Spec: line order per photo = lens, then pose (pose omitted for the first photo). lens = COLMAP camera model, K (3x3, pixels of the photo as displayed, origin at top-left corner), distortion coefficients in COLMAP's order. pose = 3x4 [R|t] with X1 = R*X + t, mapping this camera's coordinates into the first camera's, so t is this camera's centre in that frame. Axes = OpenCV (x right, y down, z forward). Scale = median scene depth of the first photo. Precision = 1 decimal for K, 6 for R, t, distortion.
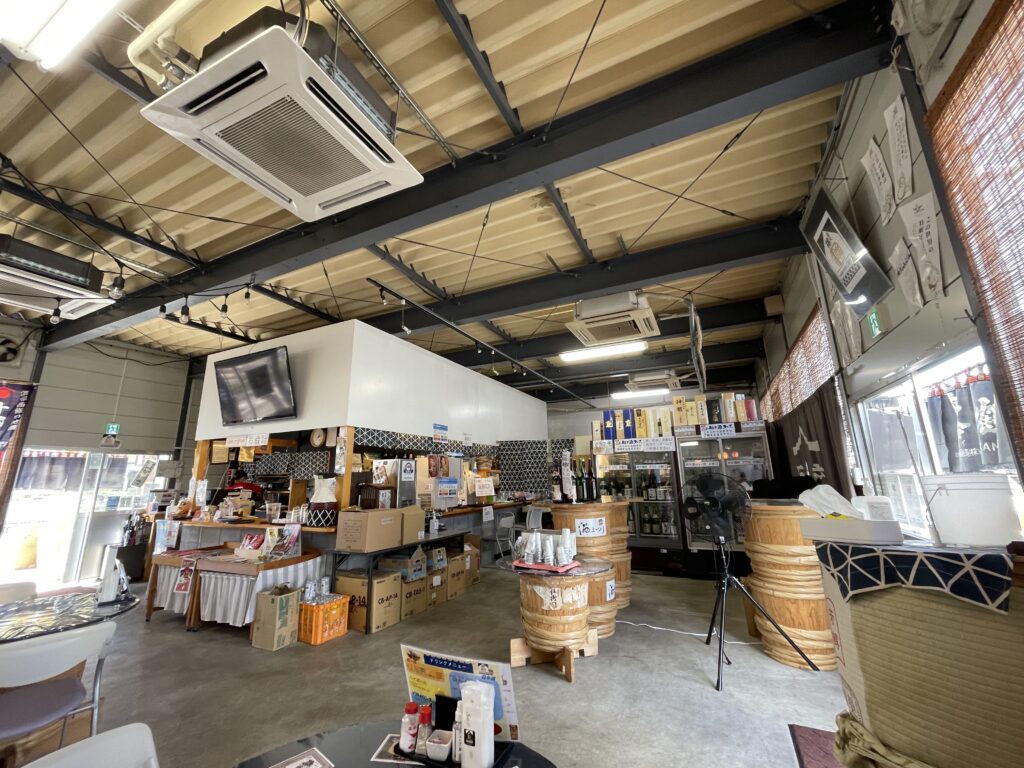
lens RADIAL K [[411.4, 0, 511.5], [0, 411.4, 384.3], [0, 0, 1]] dist [-0.002188, -0.000245]
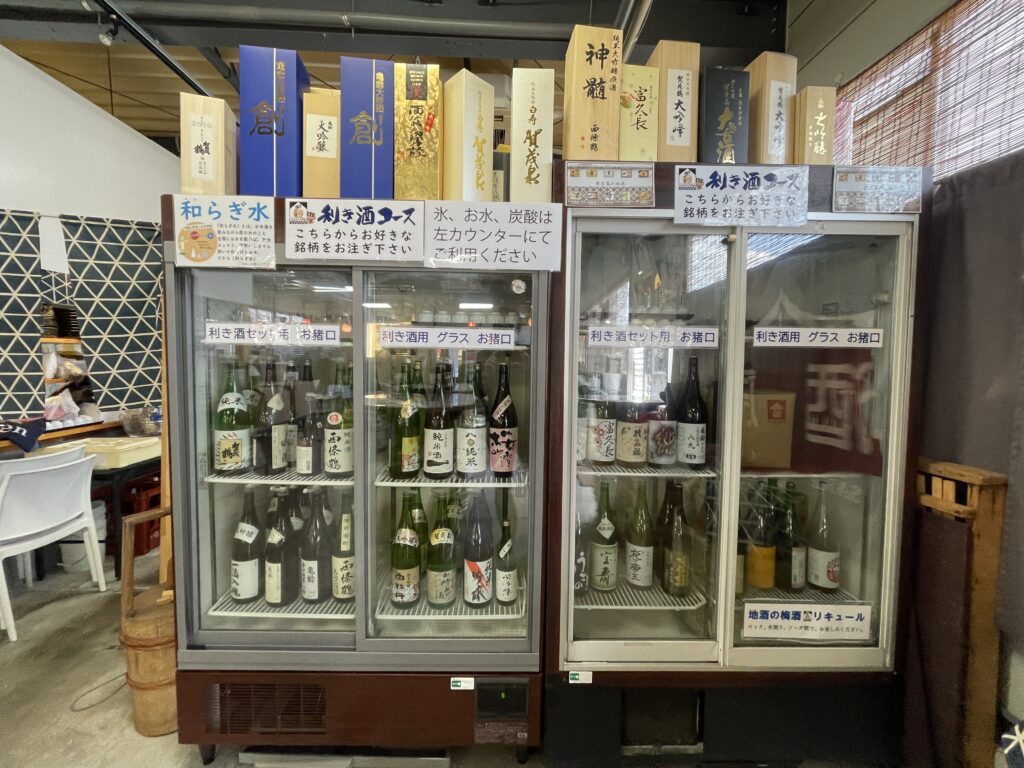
lens RADIAL K [[411.4, 0, 506.1], [0, 411.4, 381.3], [0, 0, 1]] dist [-0.002188, -0.000245]
pose [[0.889738, 0.010913, 0.456341, 0.269381], [-0.135936, 0.960691, 0.242062, 0.166399], [-0.435761, -0.277405, 0.856247, 0.795689]]
